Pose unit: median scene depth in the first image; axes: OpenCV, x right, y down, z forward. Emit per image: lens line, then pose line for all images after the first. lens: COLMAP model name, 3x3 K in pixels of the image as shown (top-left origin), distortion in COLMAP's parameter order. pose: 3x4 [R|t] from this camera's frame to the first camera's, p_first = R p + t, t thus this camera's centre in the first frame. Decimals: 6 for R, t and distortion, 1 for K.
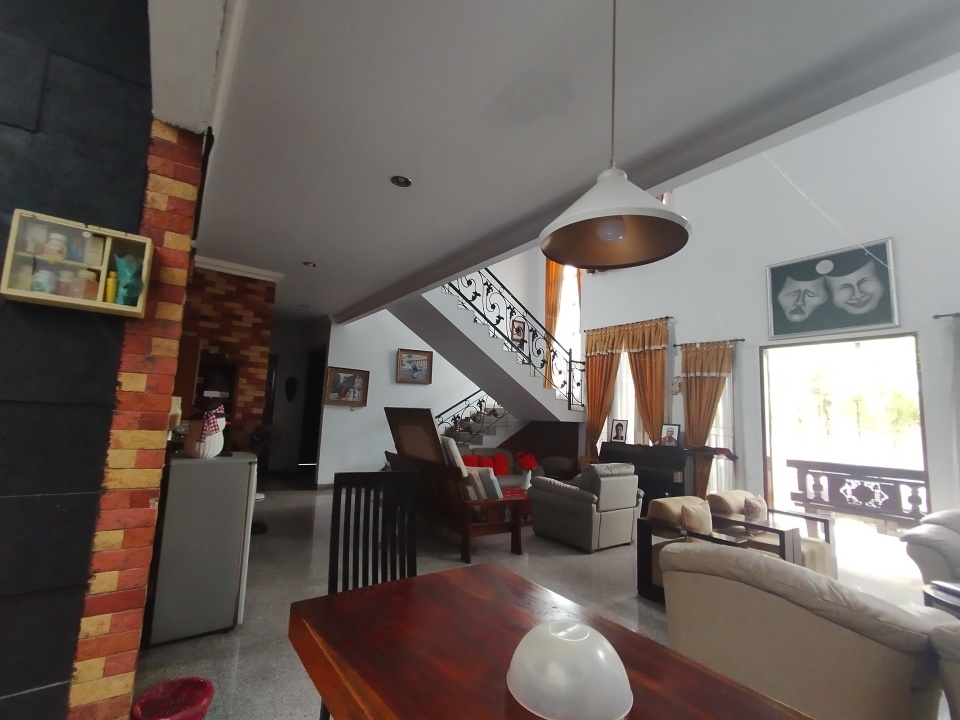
lens RADIAL K [[442.9, 0, 470.2], [0, 442.9, 364.5], [0, 0, 1]] dist [0.016499, -0.001590]
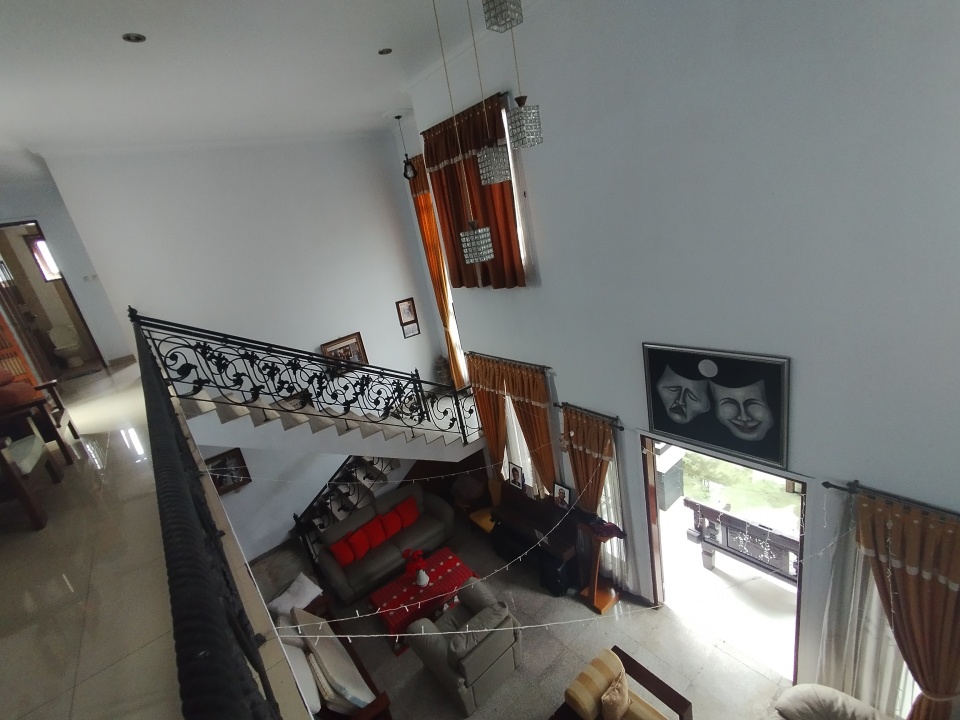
lens RADIAL K [[442.9, 0, 465.9], [0, 442.9, 364.2], [0, 0, 1]] dist [0.016499, -0.001590]
pose [[0.970172, -0.241421, -0.021960, 0.375642], [0.228371, 0.879810, 0.416870, -0.555643], [-0.081320, -0.409451, 0.908701, 0.326558]]
